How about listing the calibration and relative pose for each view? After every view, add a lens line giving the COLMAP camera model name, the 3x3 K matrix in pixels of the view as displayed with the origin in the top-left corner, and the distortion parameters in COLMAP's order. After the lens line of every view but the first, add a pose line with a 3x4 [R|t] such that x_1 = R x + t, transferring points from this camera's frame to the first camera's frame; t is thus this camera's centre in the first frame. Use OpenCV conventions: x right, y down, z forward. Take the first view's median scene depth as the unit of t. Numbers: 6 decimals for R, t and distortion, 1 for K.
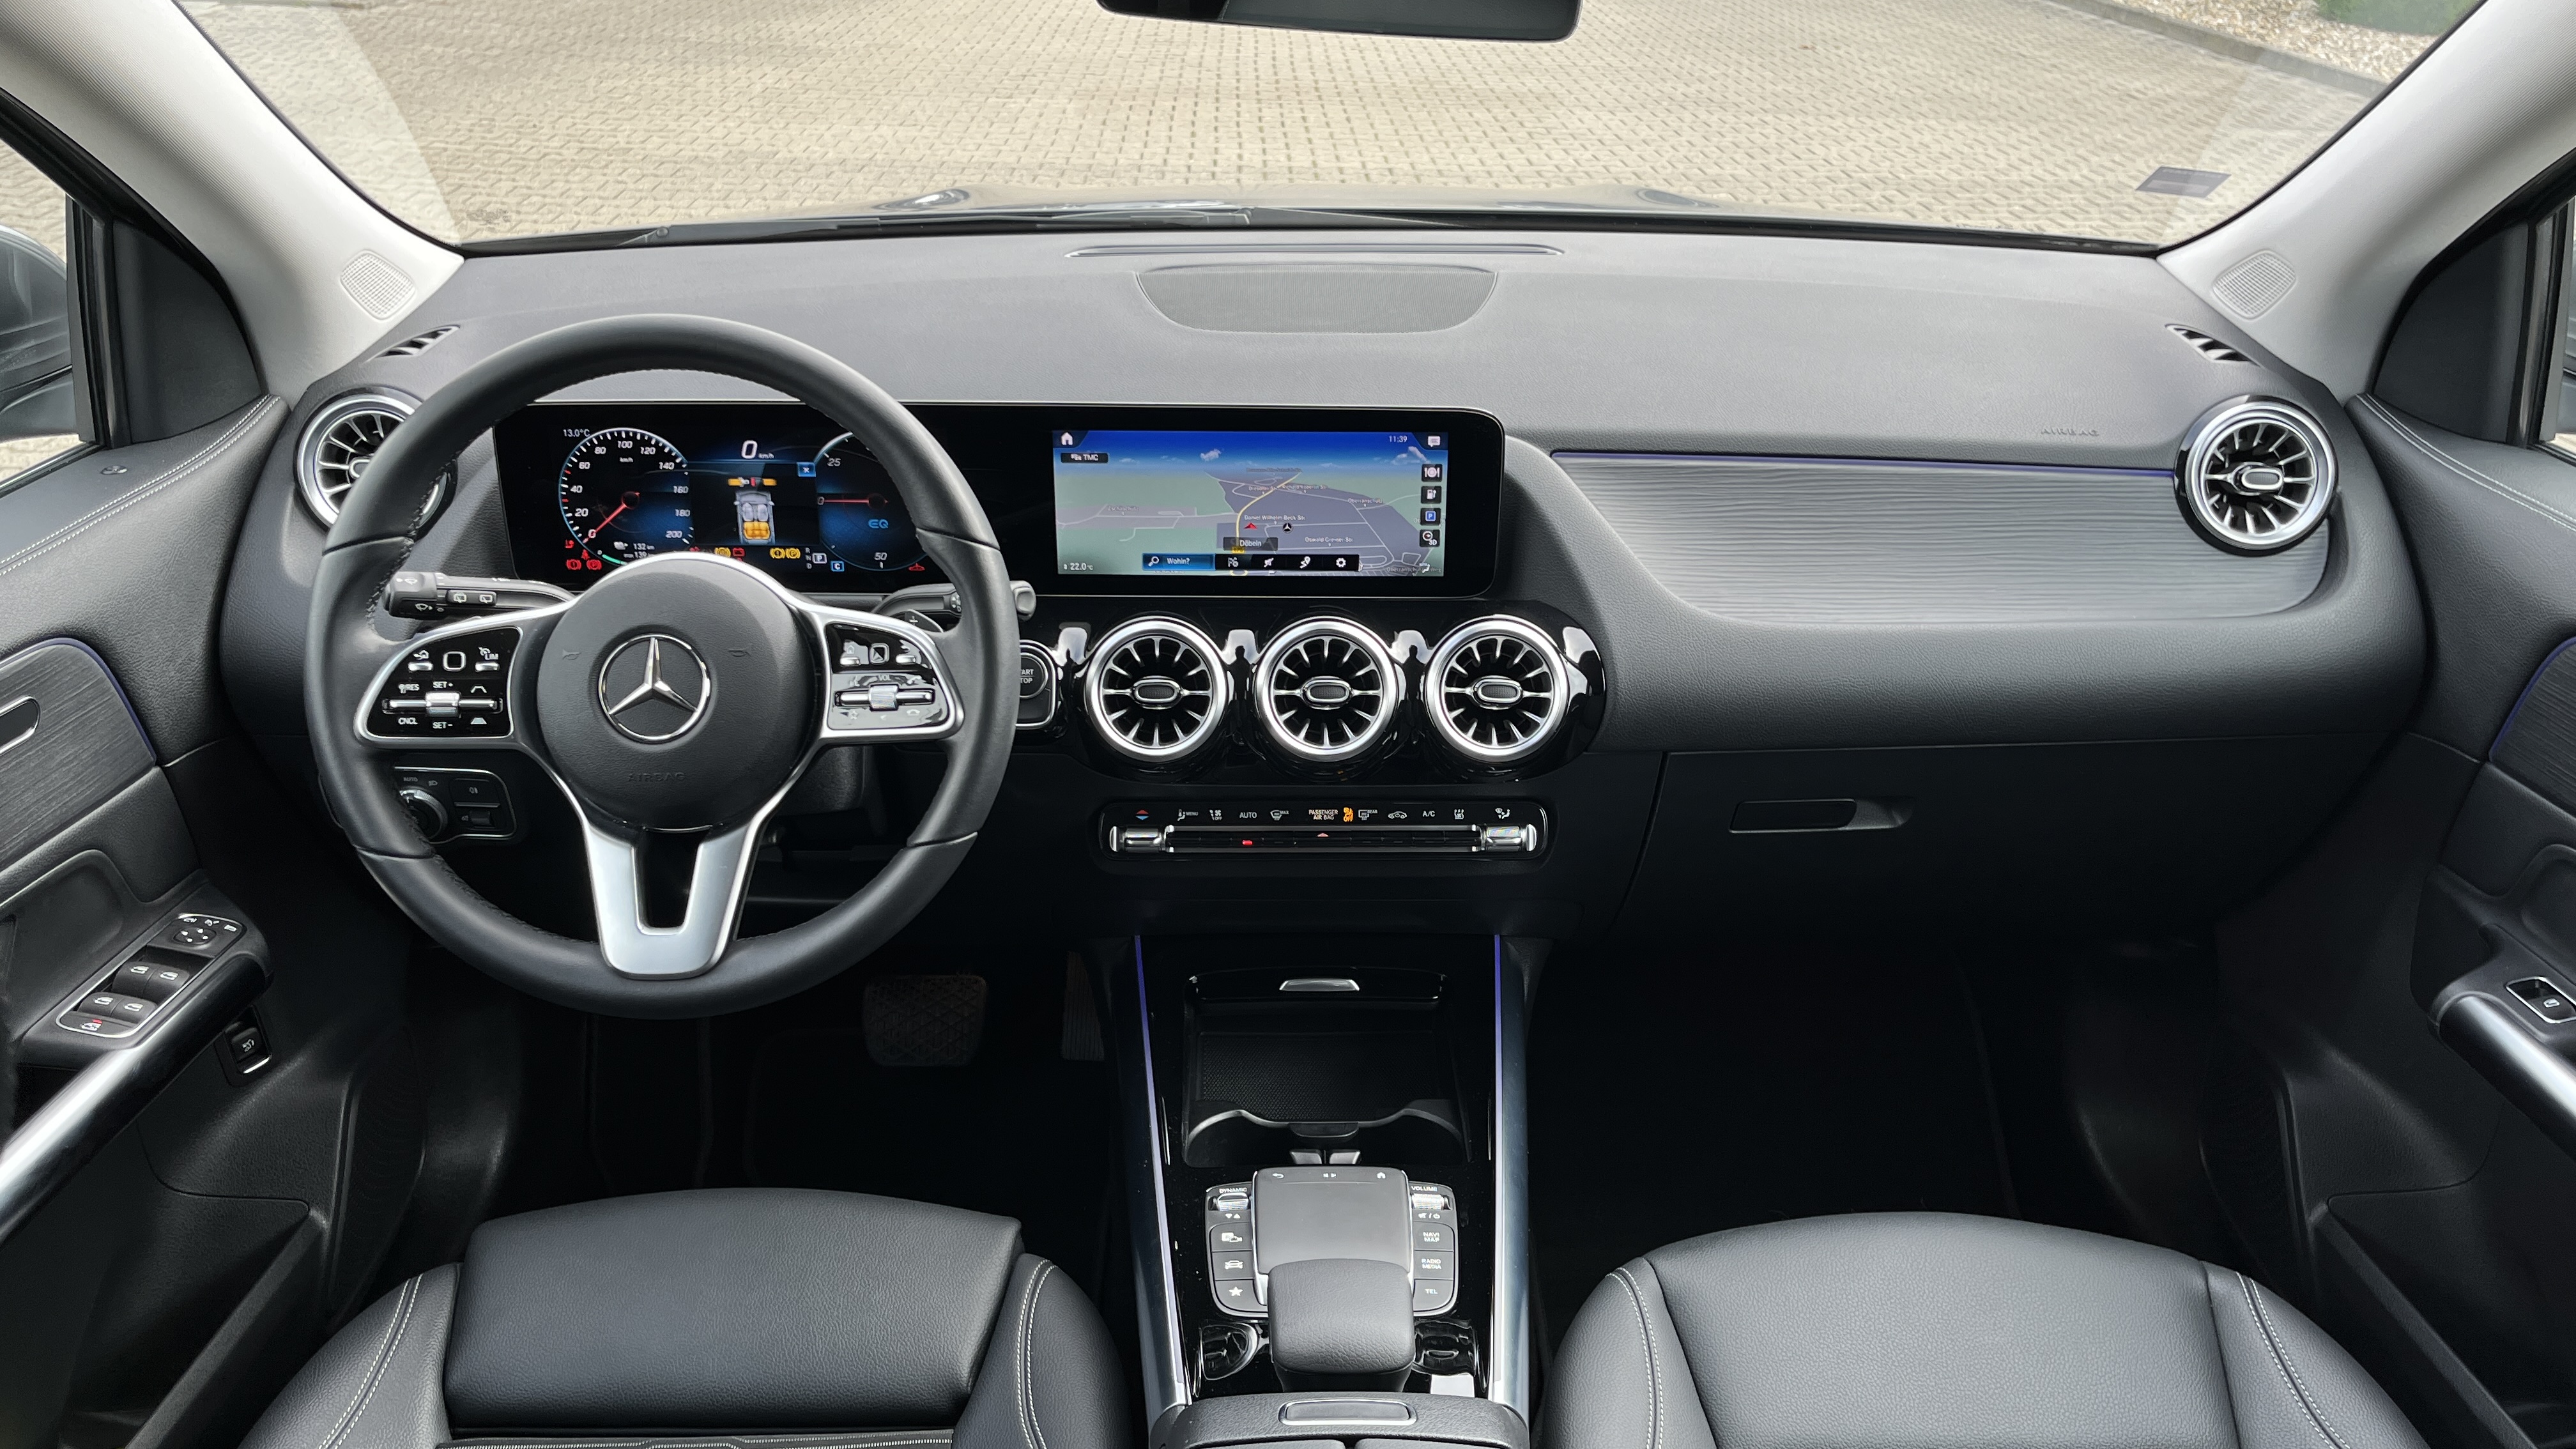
lens RADIAL K [[1831.0, 0, 1290.3], [0, 1831.0, 710.1], [0, 0, 1]] dist [-0.005321, -0.001192]
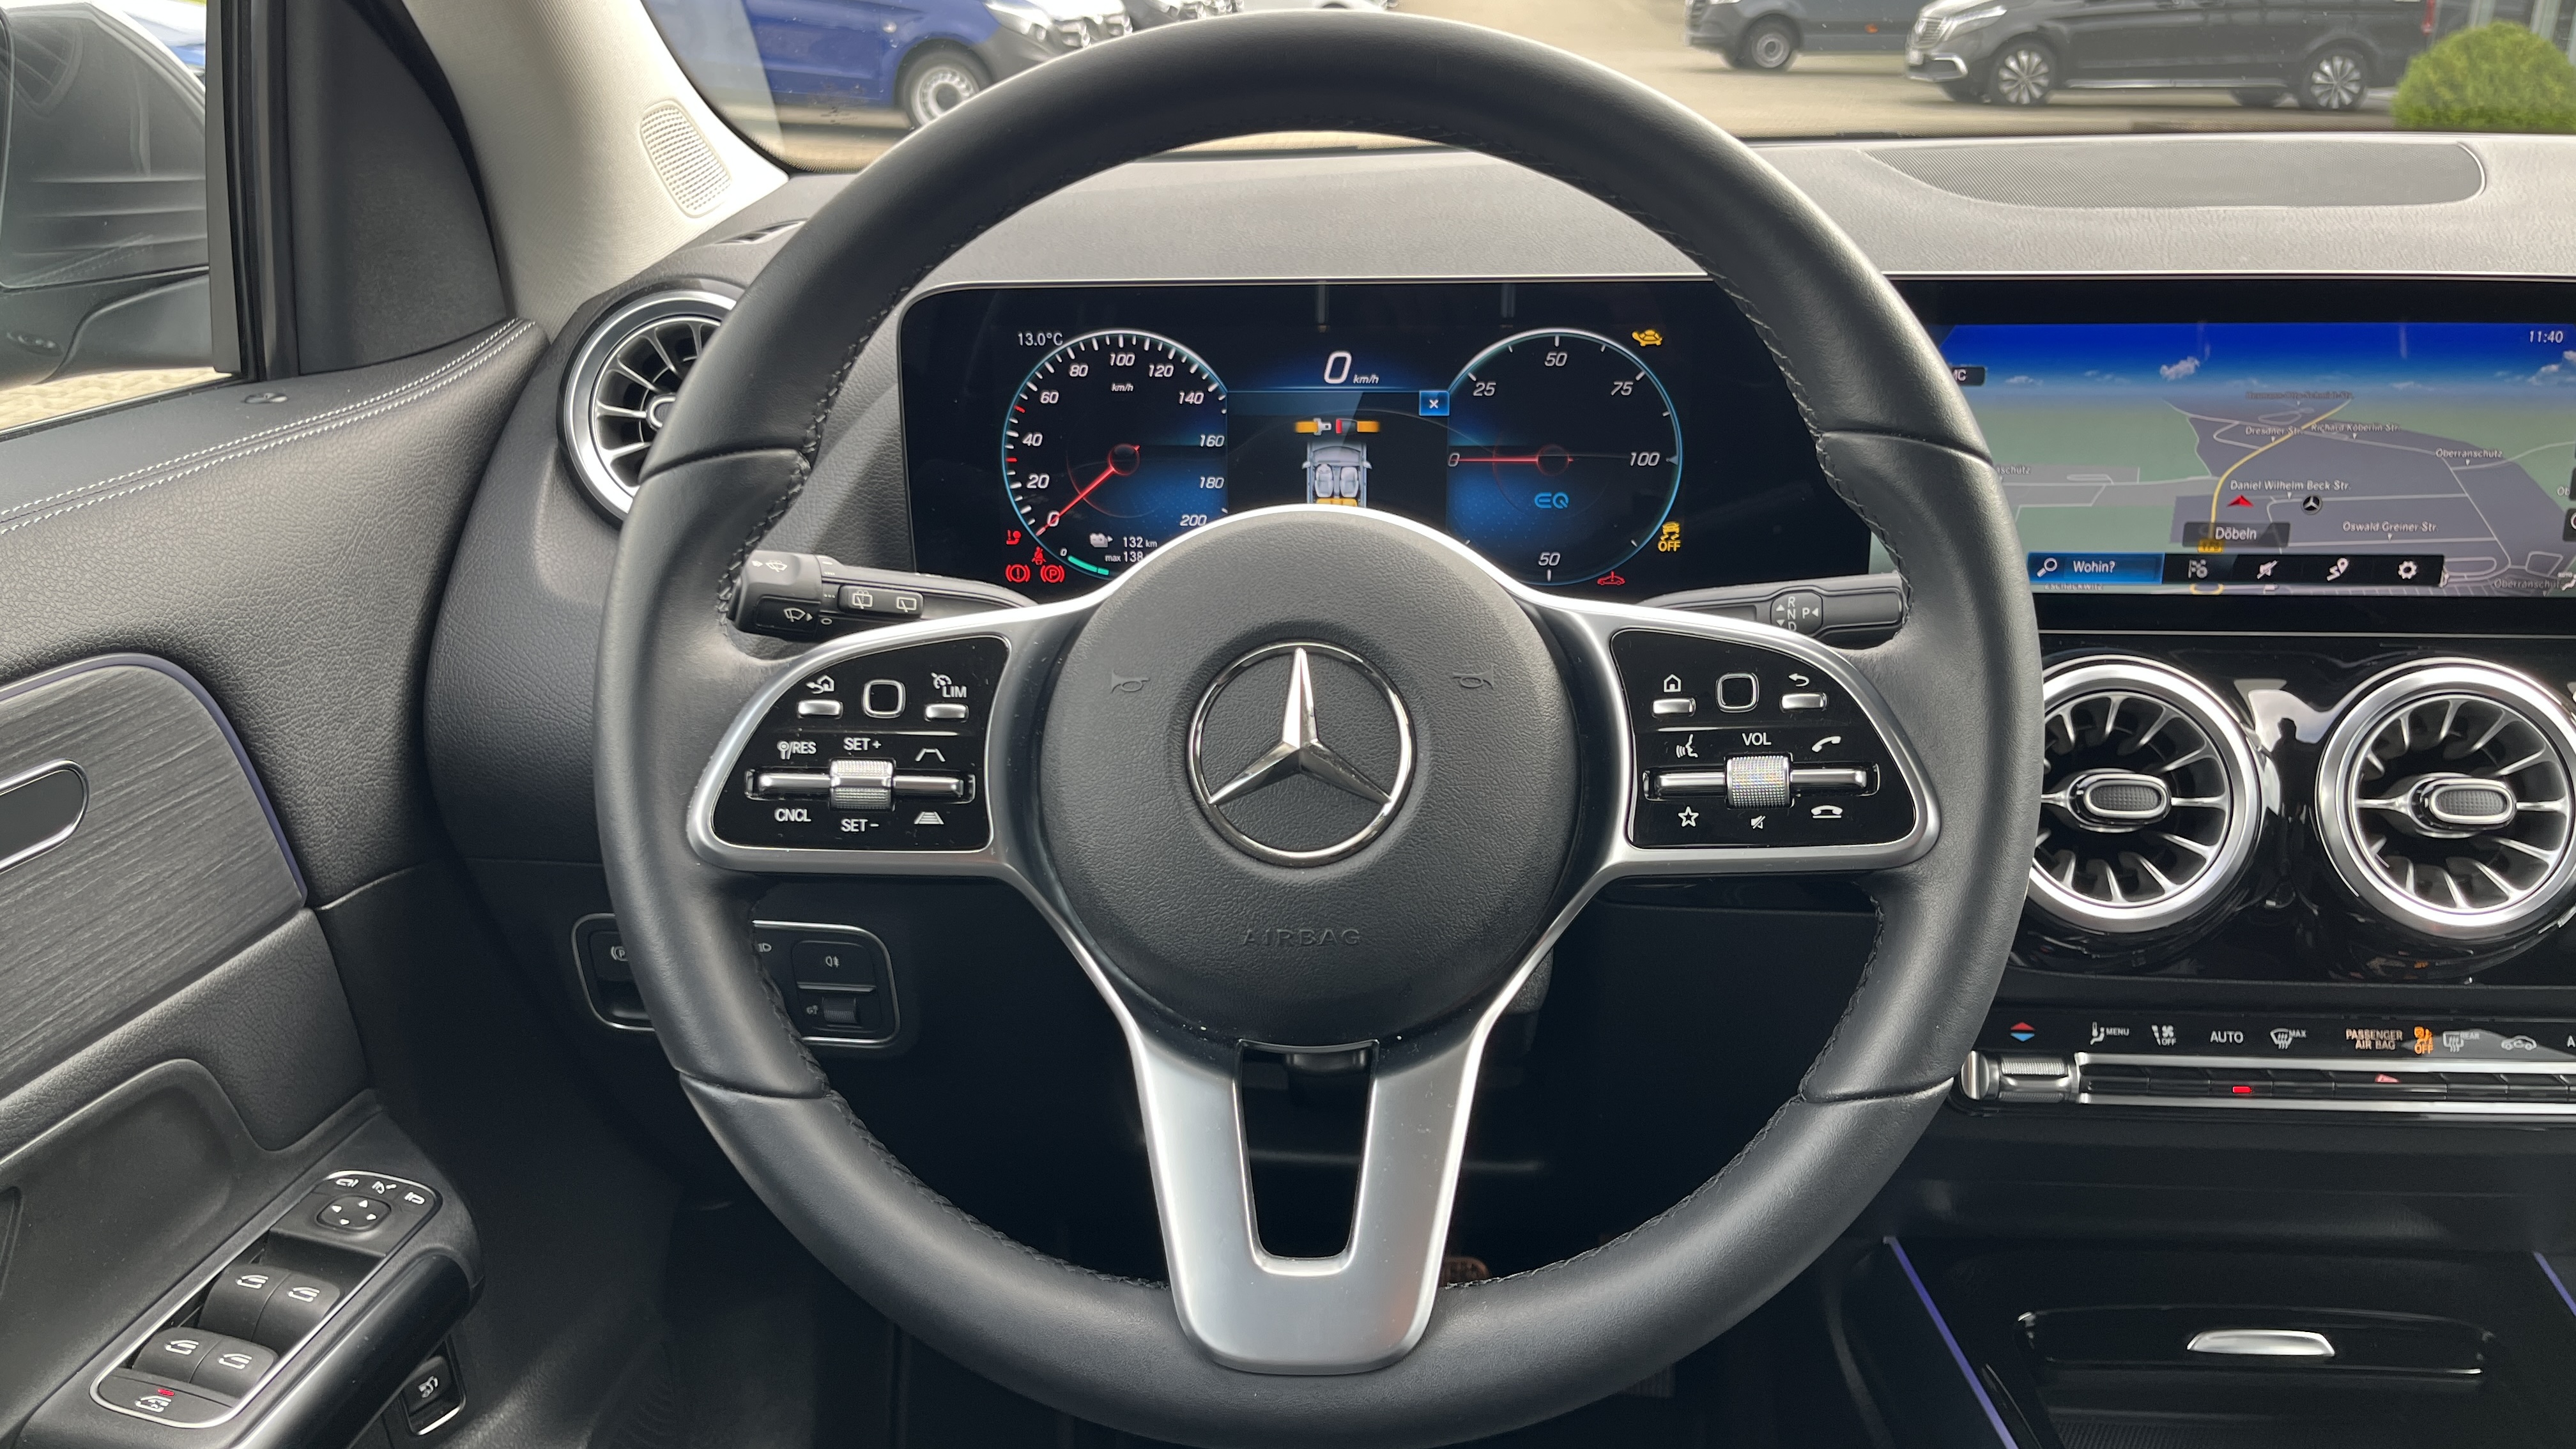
lens RADIAL K [[1945.7, 0, 1319.2], [0, 1945.7, 735.3], [0, 0, 1]] dist [0.062015, -0.090671]
pose [[0.995511, 0.008497, -0.094268, -0.248450], [-0.015976, 0.996757, -0.078867, 0.020064], [0.093292, 0.080019, 0.992418, 0.416313]]
